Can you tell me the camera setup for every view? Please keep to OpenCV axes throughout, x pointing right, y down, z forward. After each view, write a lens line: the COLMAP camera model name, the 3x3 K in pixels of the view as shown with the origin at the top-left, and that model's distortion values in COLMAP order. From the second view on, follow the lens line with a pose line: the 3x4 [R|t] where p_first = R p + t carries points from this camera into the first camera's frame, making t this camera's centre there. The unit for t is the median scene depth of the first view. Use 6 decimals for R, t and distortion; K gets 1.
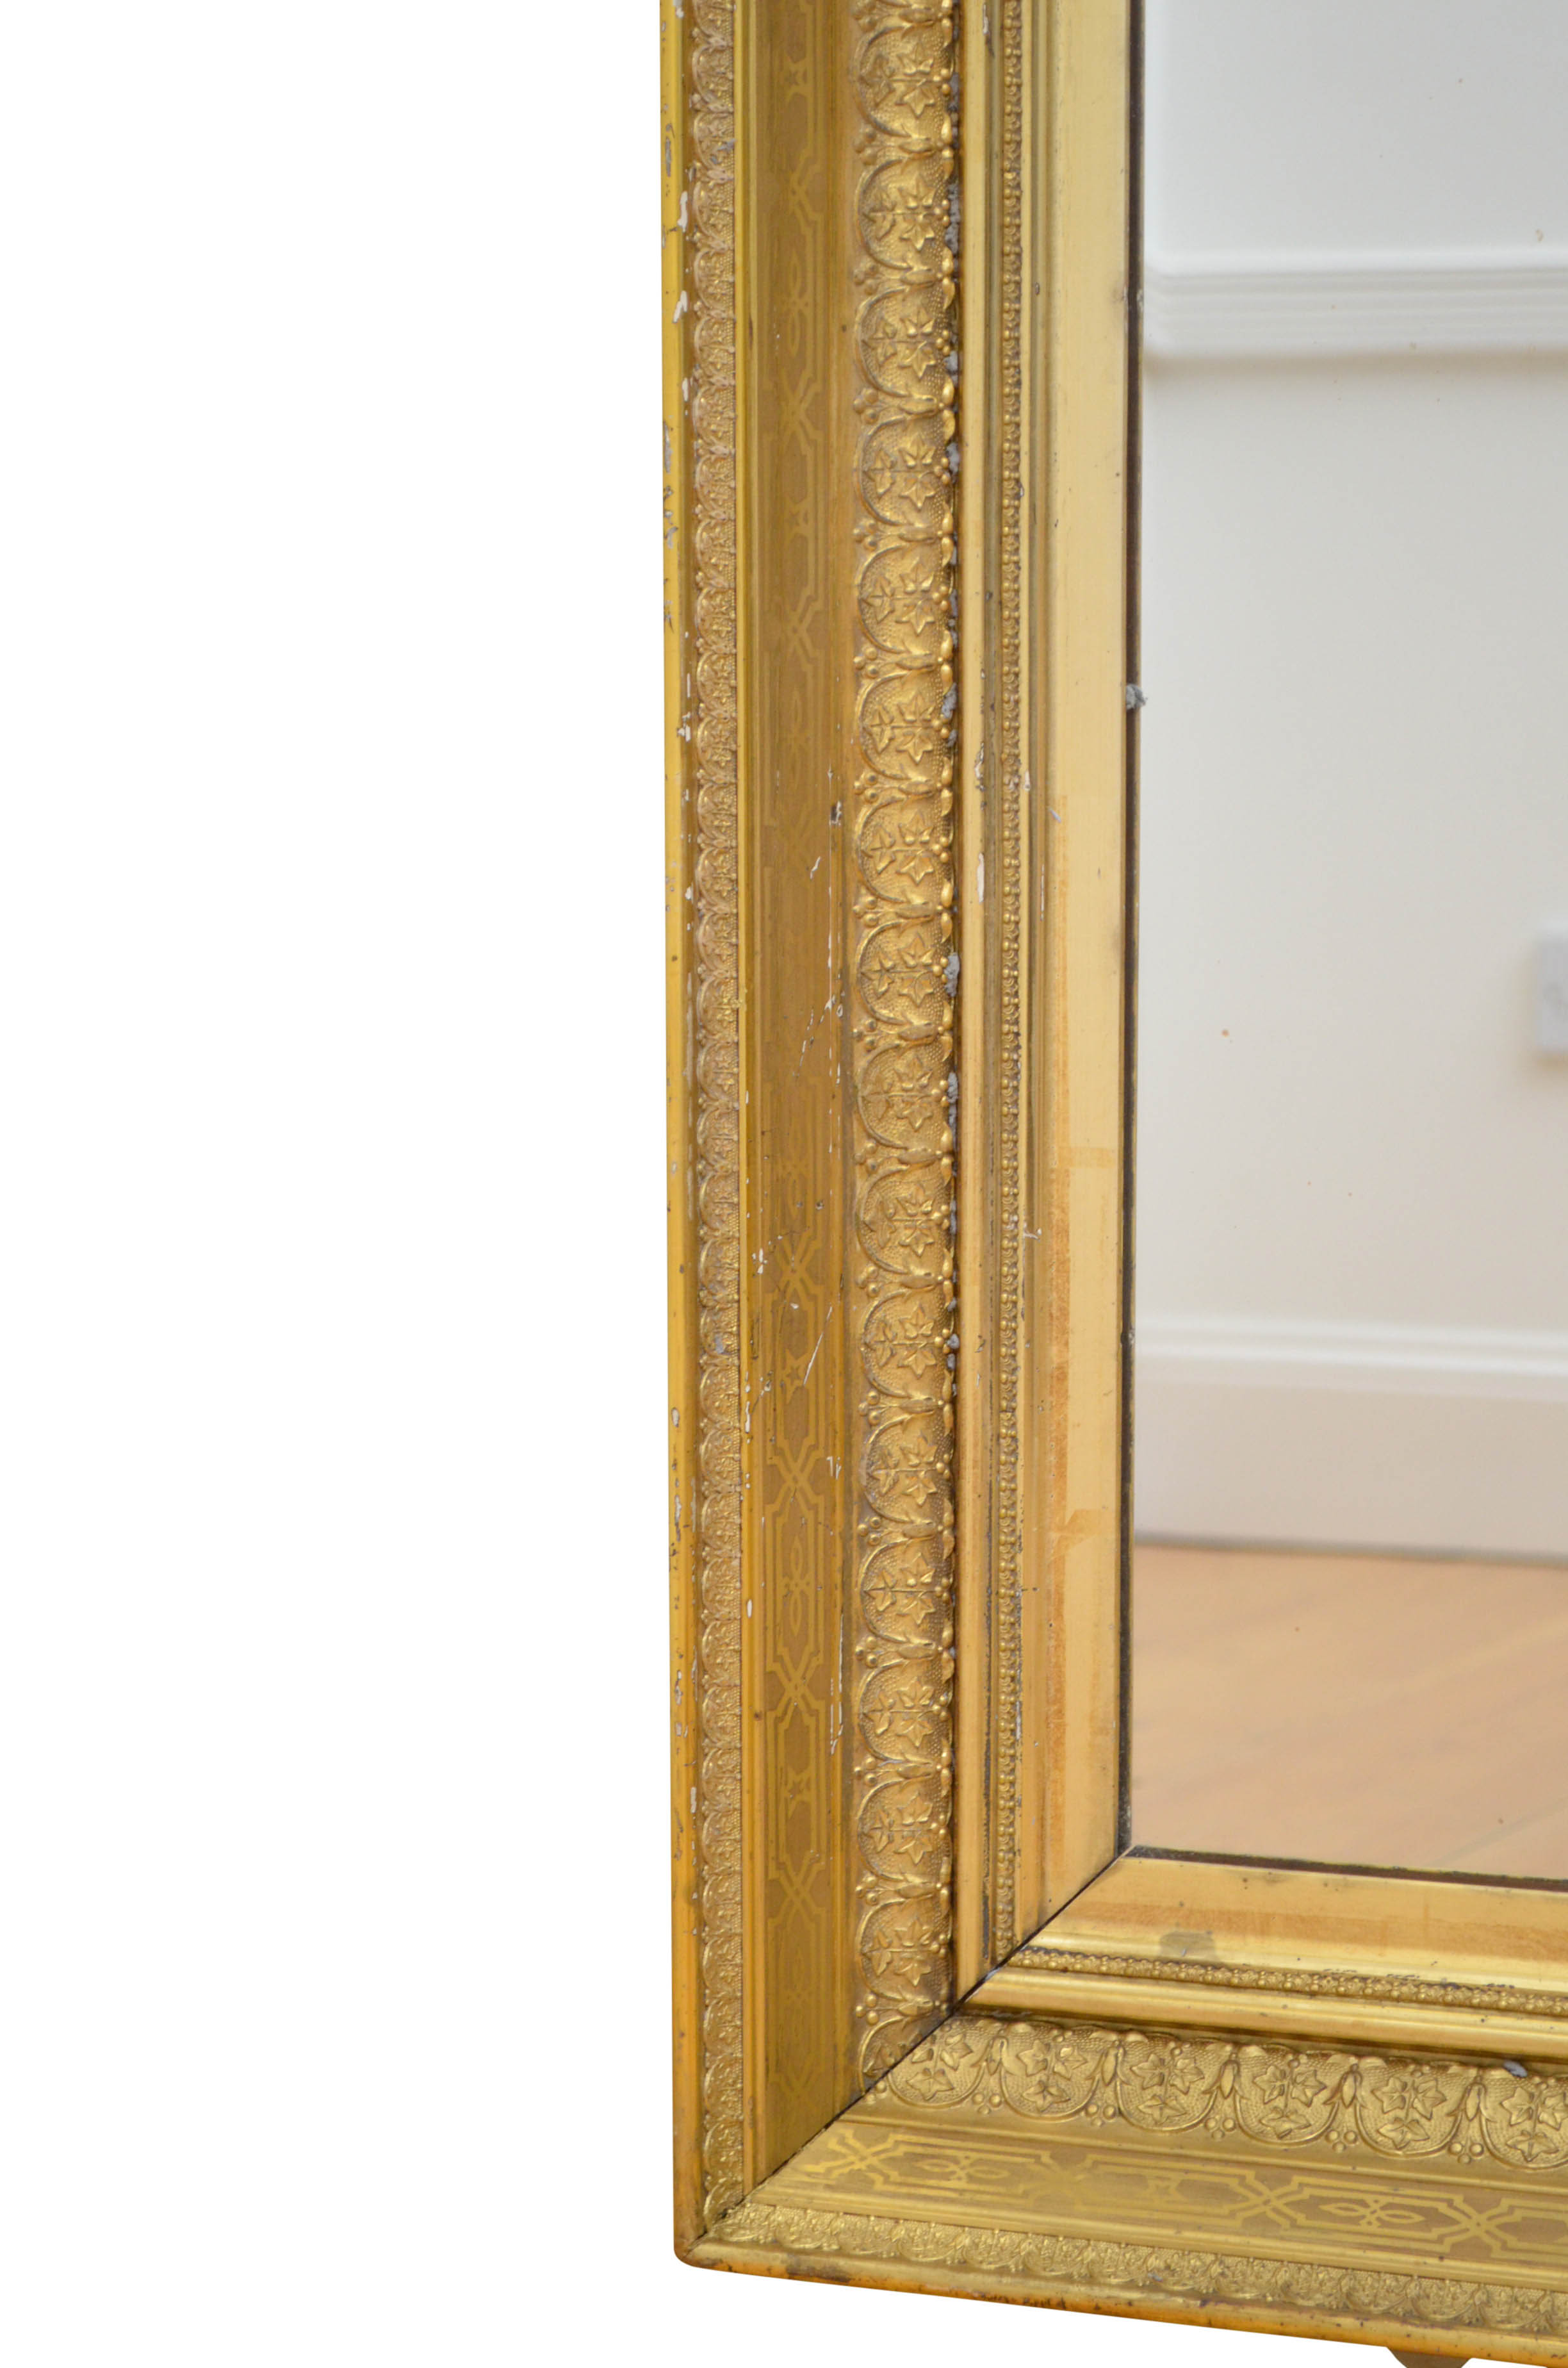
lens RADIAL K [[5460.7, 0, 784.0], [0, 5460.7, 1184.0], [0, 0, 1]] dist [0.028004, -0.101520]
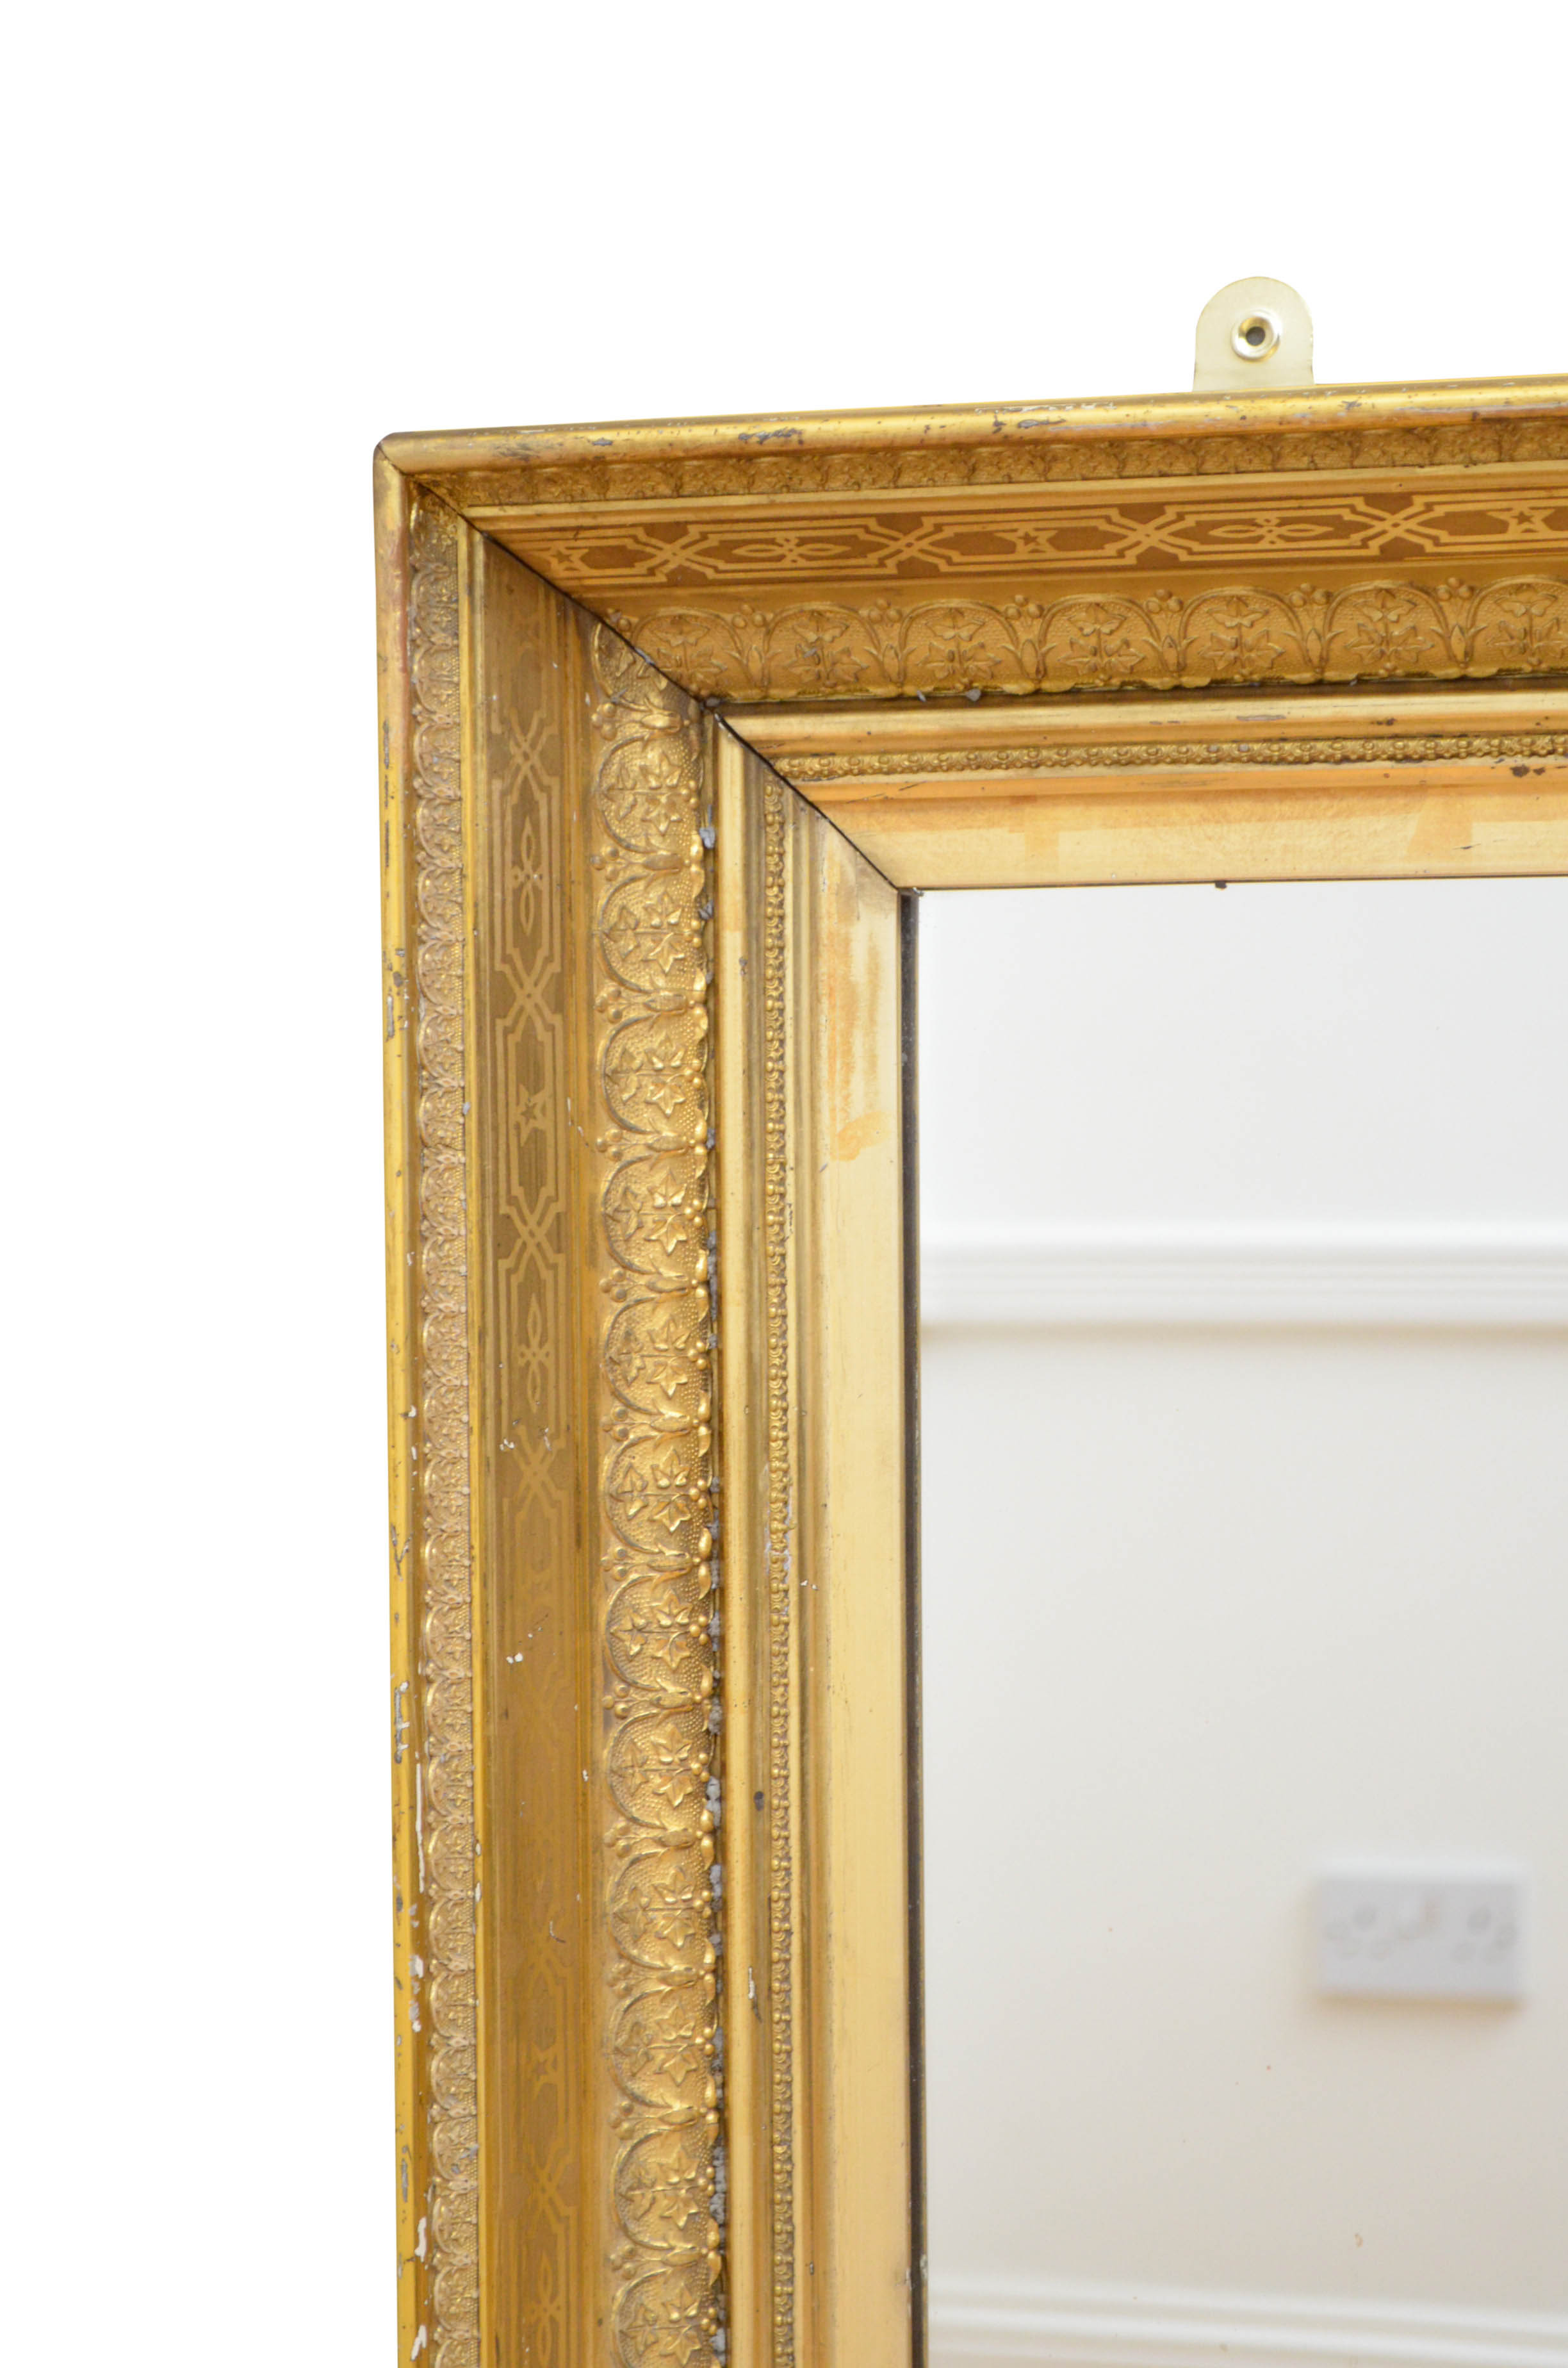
lens RADIAL K [[6134.2, 0, 784.0], [0, 6134.2, 1184.0], [0, 0, 1]] dist [0.158575, 1.277826]
pose [[0.999021, -0.009390, 0.043230, -0.001017], [0.013578, 0.995129, -0.097645, -0.241682], [-0.042102, 0.098136, 0.994282, -0.038752]]
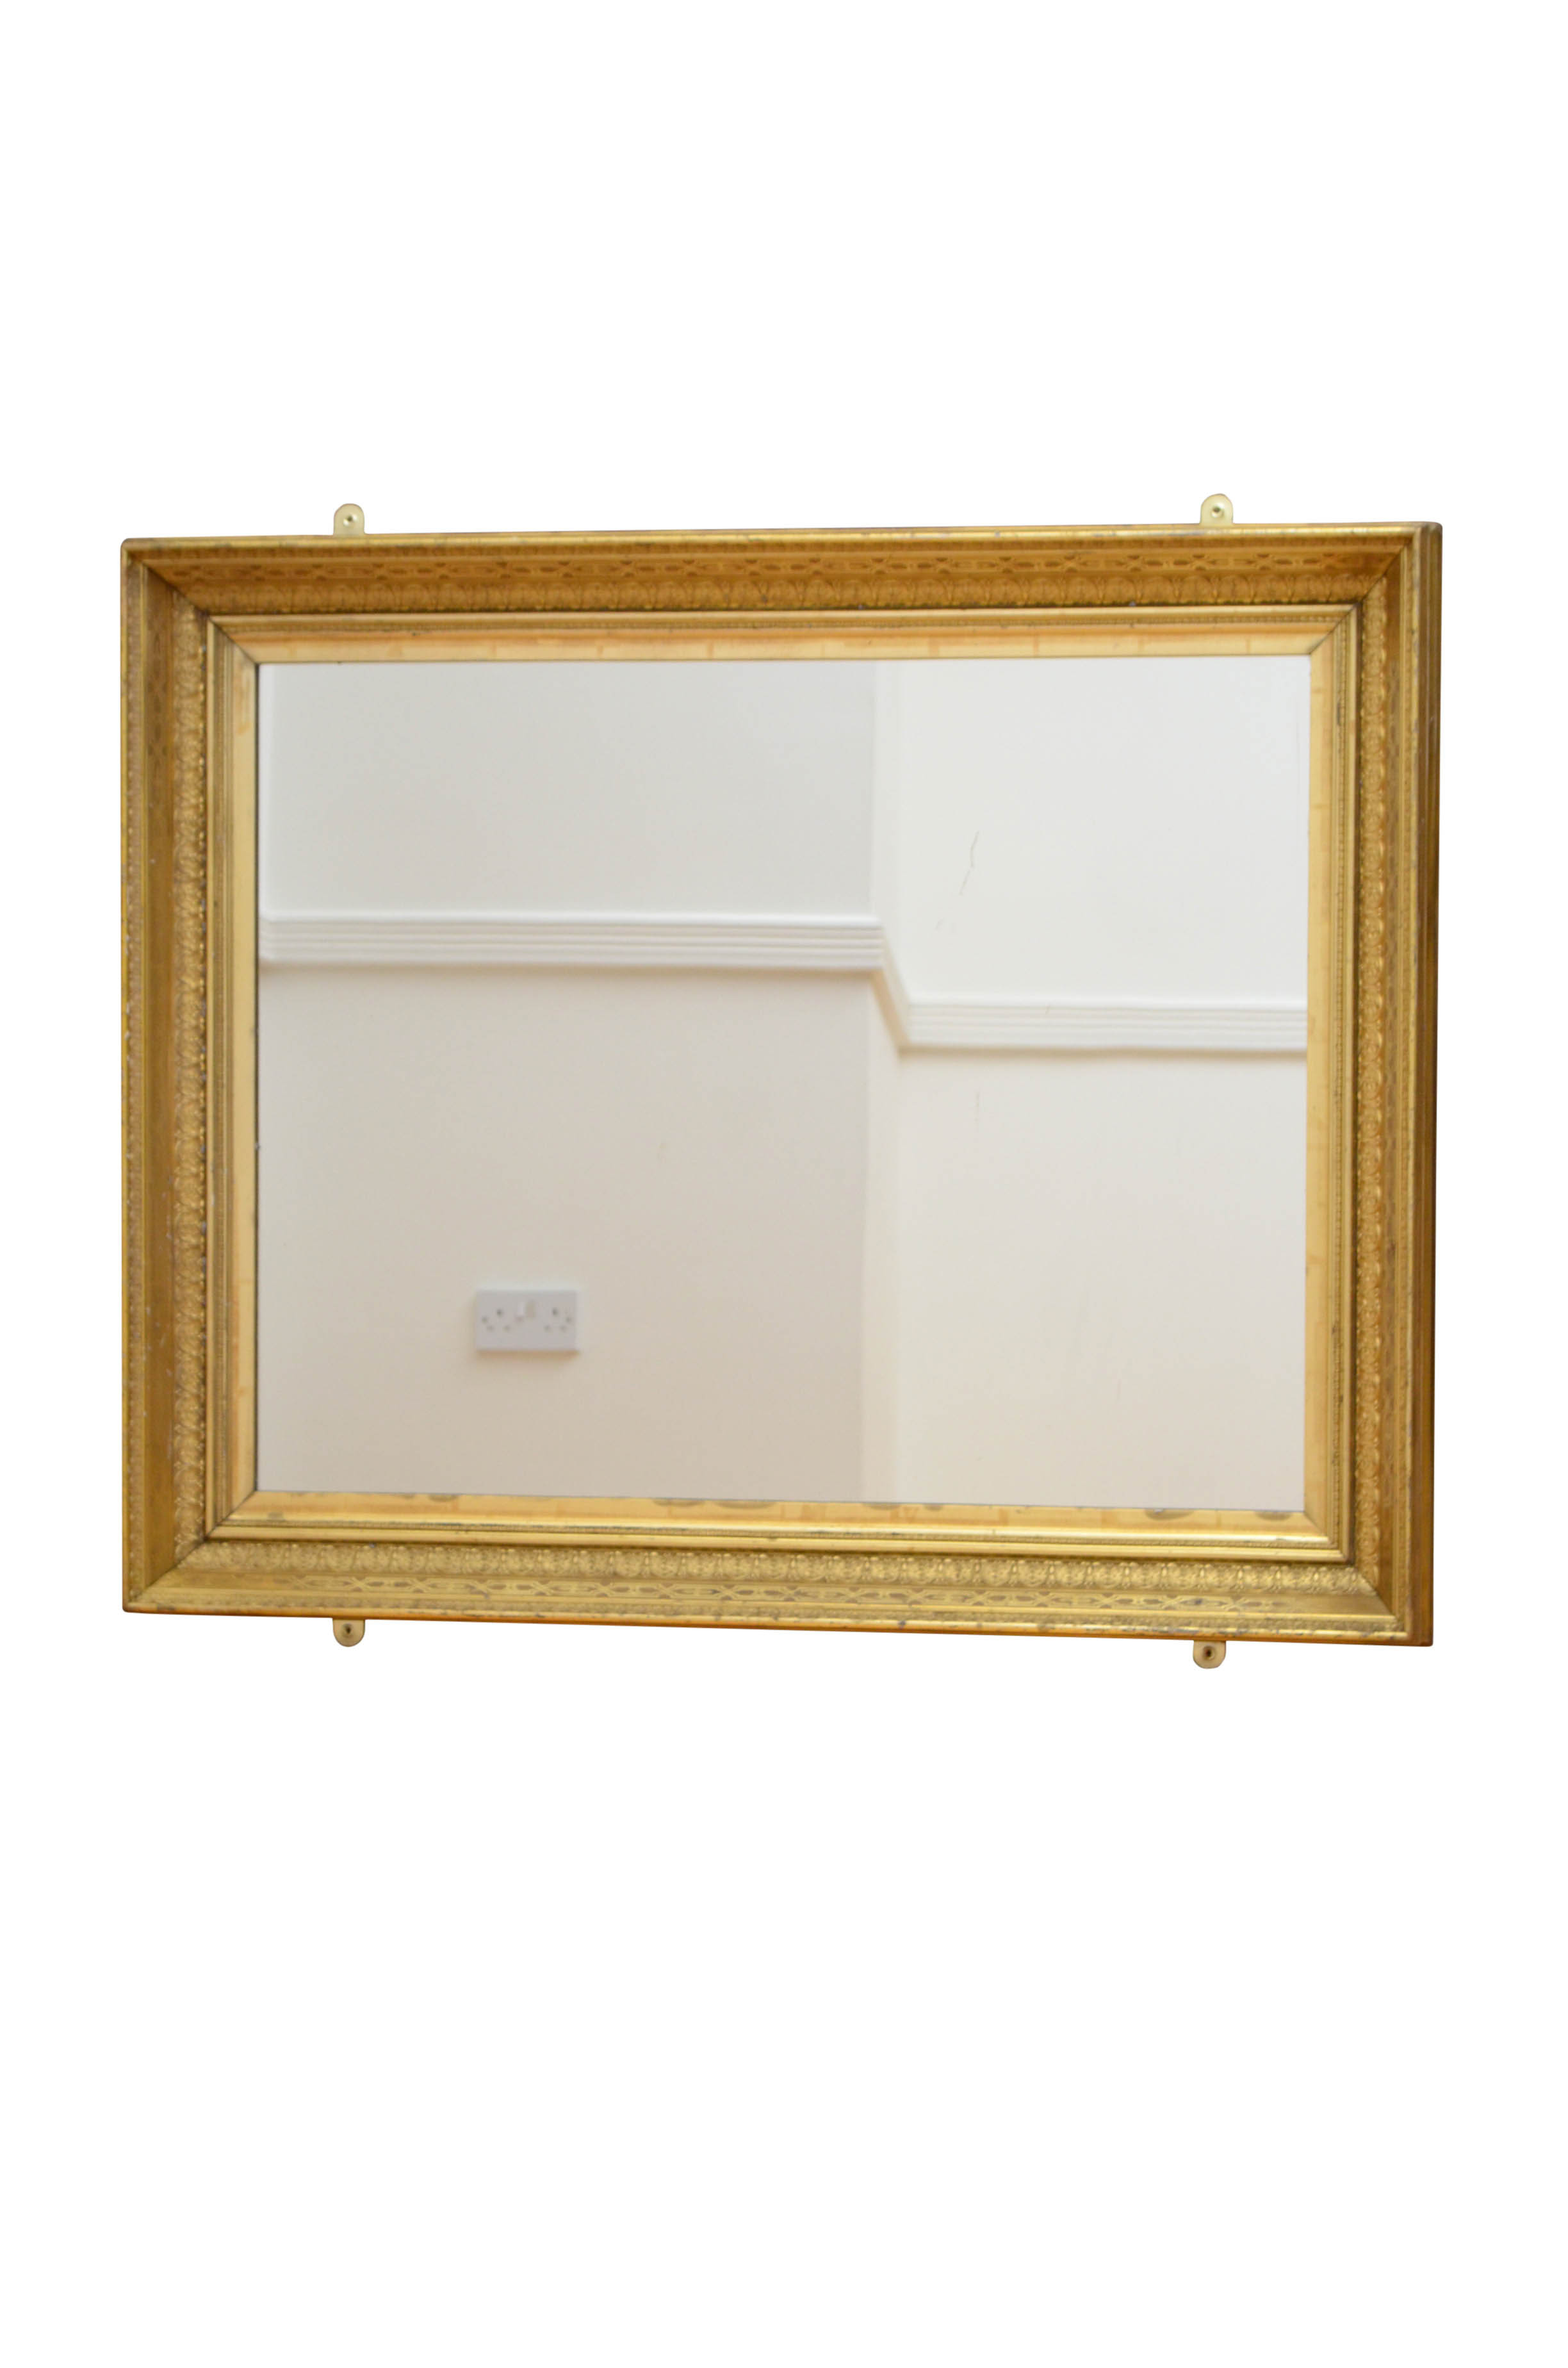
lens RADIAL K [[6134.2, 0, 784.0], [0, 6134.2, 1184.0], [0, 0, 1]] dist [0.158575, 1.277826]
pose [[0.988442, 0.000563, 0.151597, -0.193409], [0.013684, 0.995579, -0.092926, 0.296916], [-0.150979, 0.093926, 0.984065, -2.838803]]
